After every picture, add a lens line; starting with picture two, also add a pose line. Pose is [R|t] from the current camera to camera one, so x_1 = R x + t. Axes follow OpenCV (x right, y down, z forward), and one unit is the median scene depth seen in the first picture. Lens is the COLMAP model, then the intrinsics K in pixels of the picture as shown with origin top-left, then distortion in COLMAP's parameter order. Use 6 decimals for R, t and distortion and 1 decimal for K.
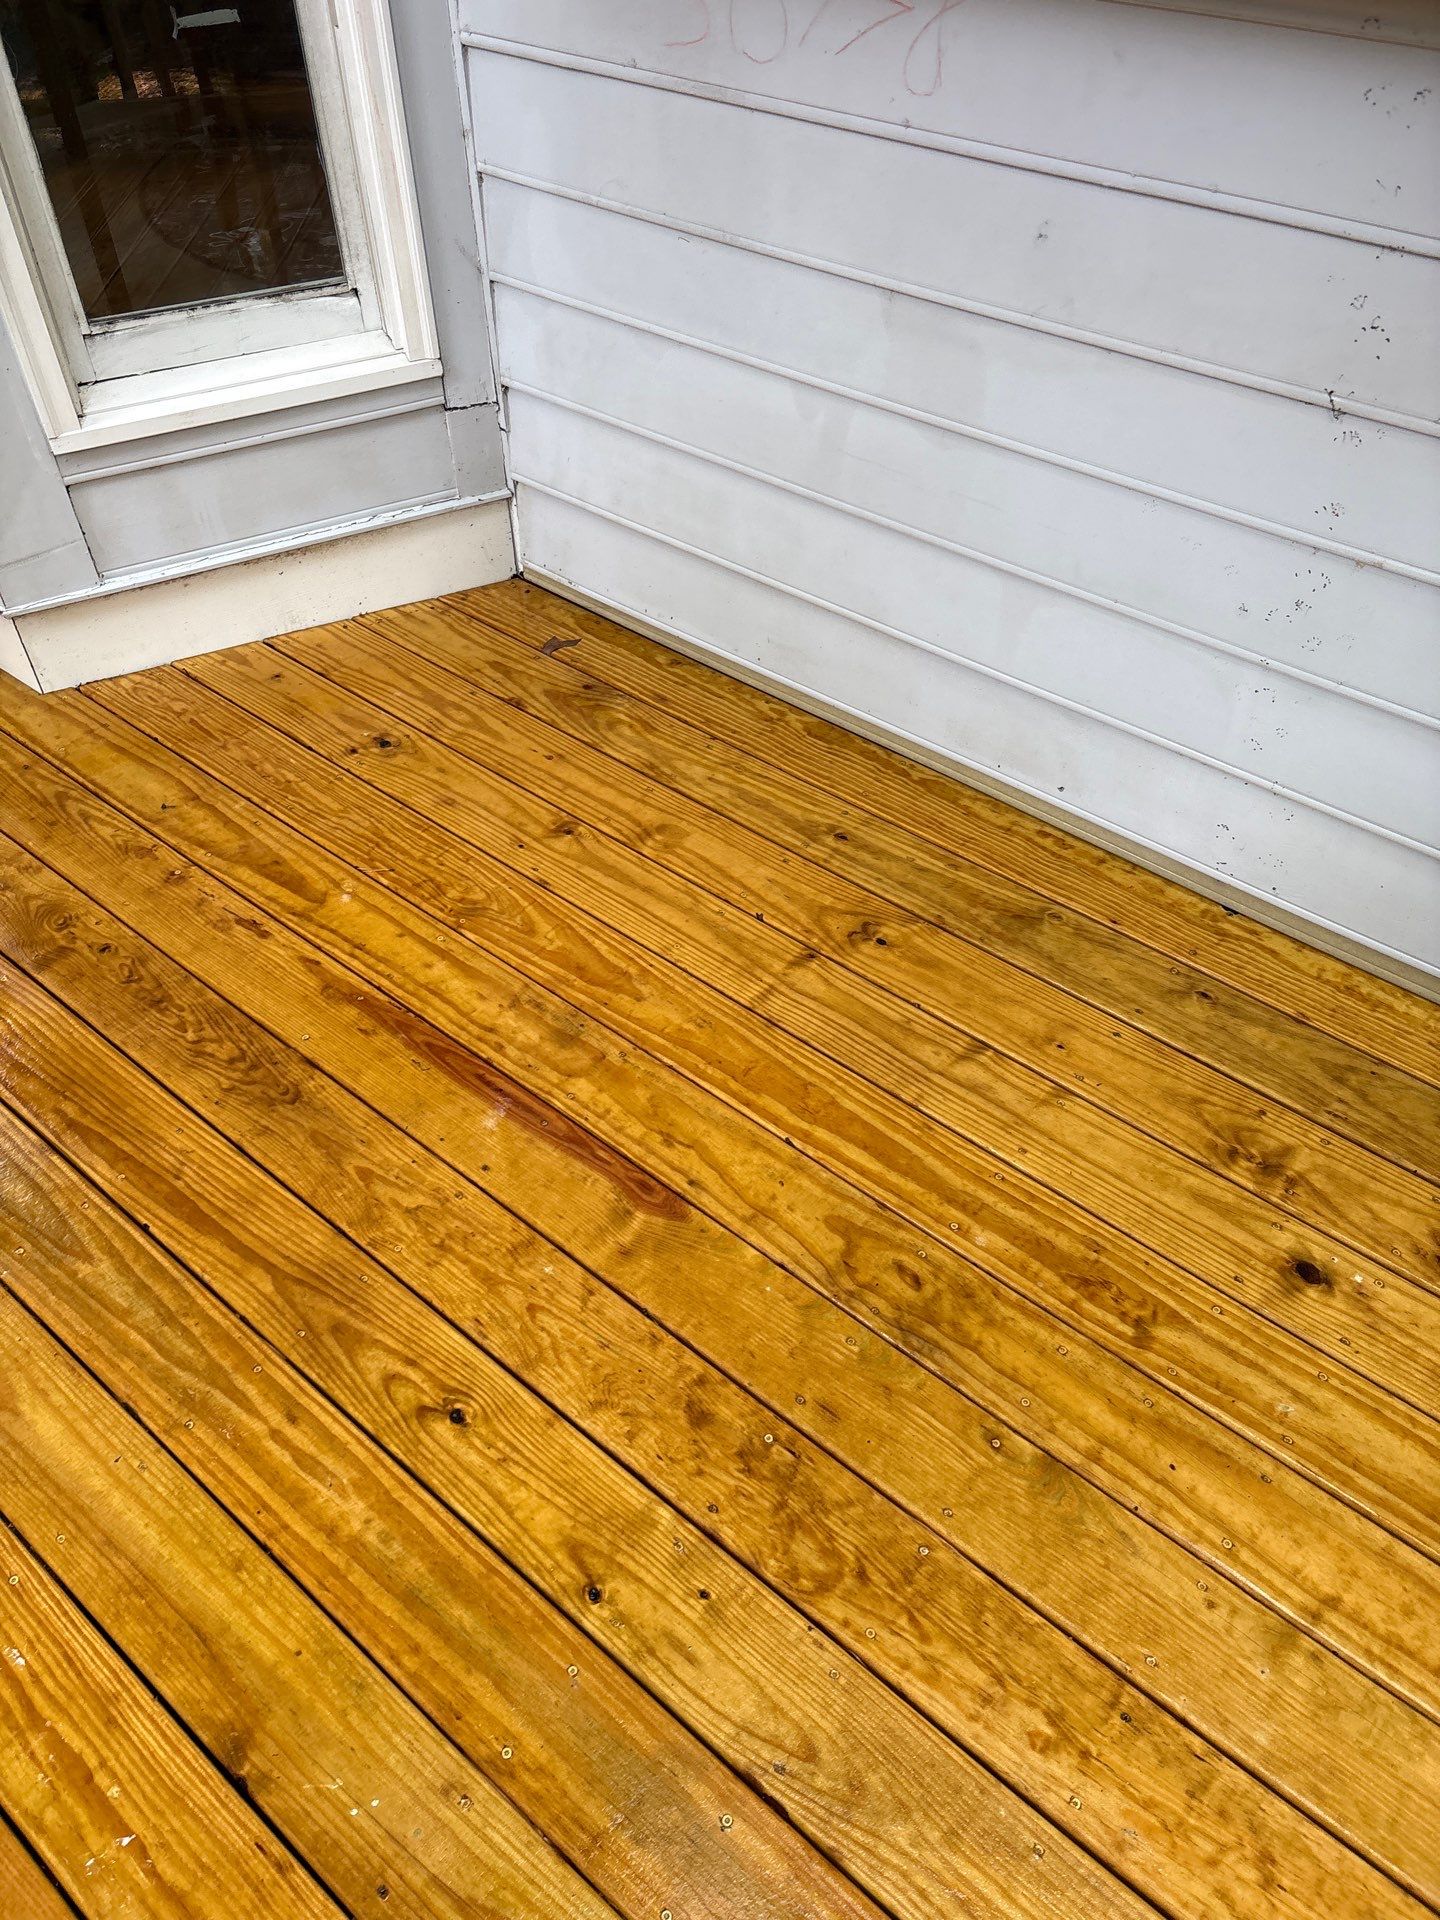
lens RADIAL K [[1436.4, 0, 725.8], [0, 1436.4, 959.7], [0, 0, 1]] dist [0.054601, -0.064580]
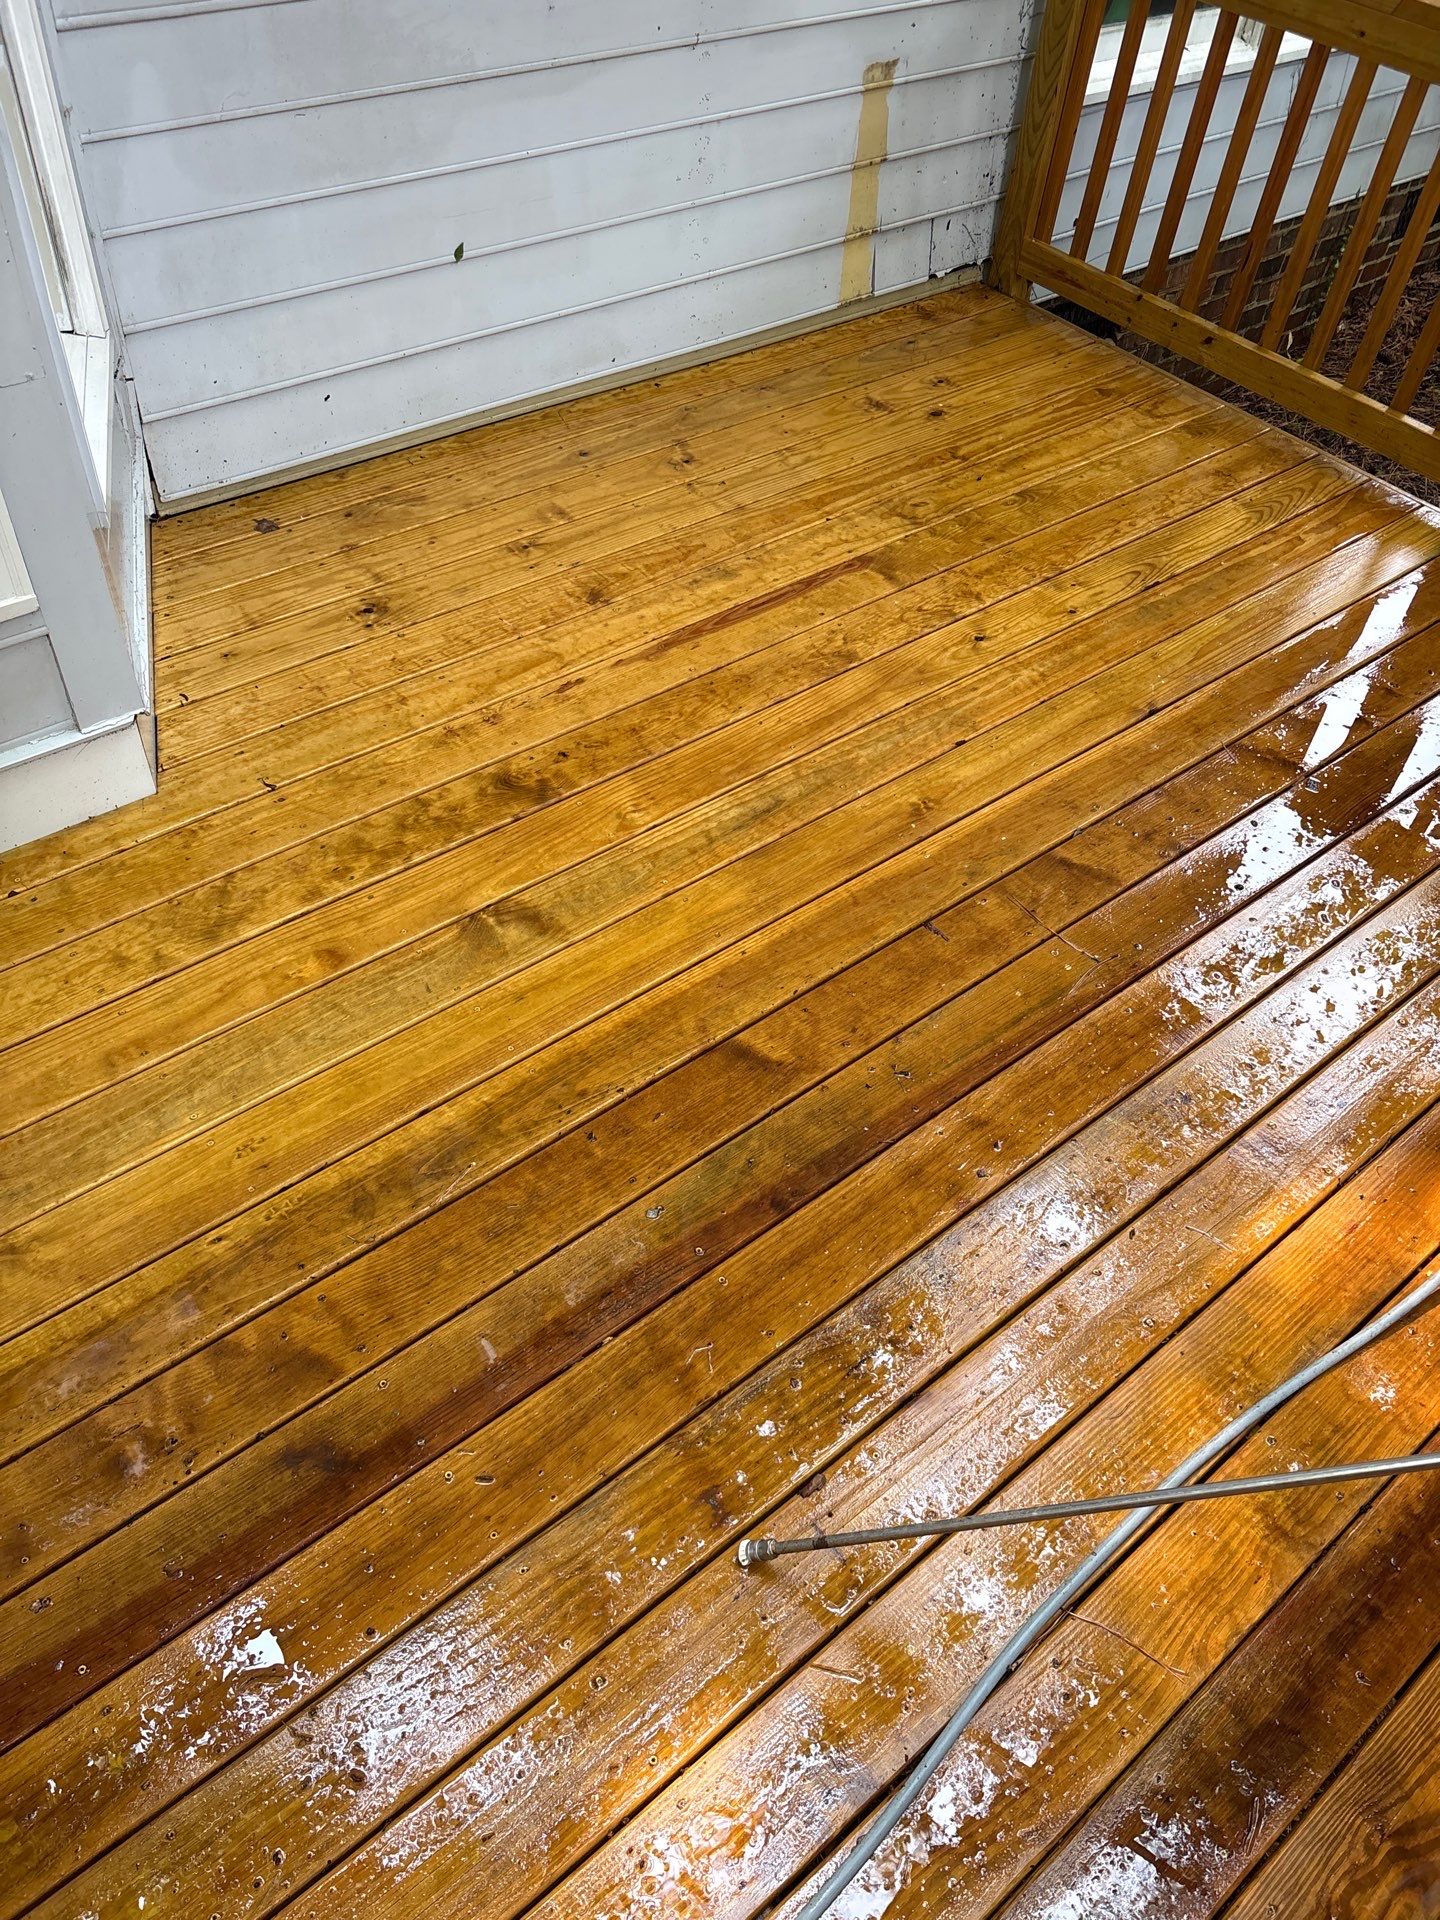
lens RADIAL K [[1436.4, 0, 725.8], [0, 1436.4, 959.7], [0, 0, 1]] dist [0.054601, -0.064580]
pose [[0.175690, -0.695301, 0.696914, -1.477115], [0.635285, 0.620868, 0.459278, -0.402884], [-0.752028, 0.362049, 0.550794, 0.282629]]
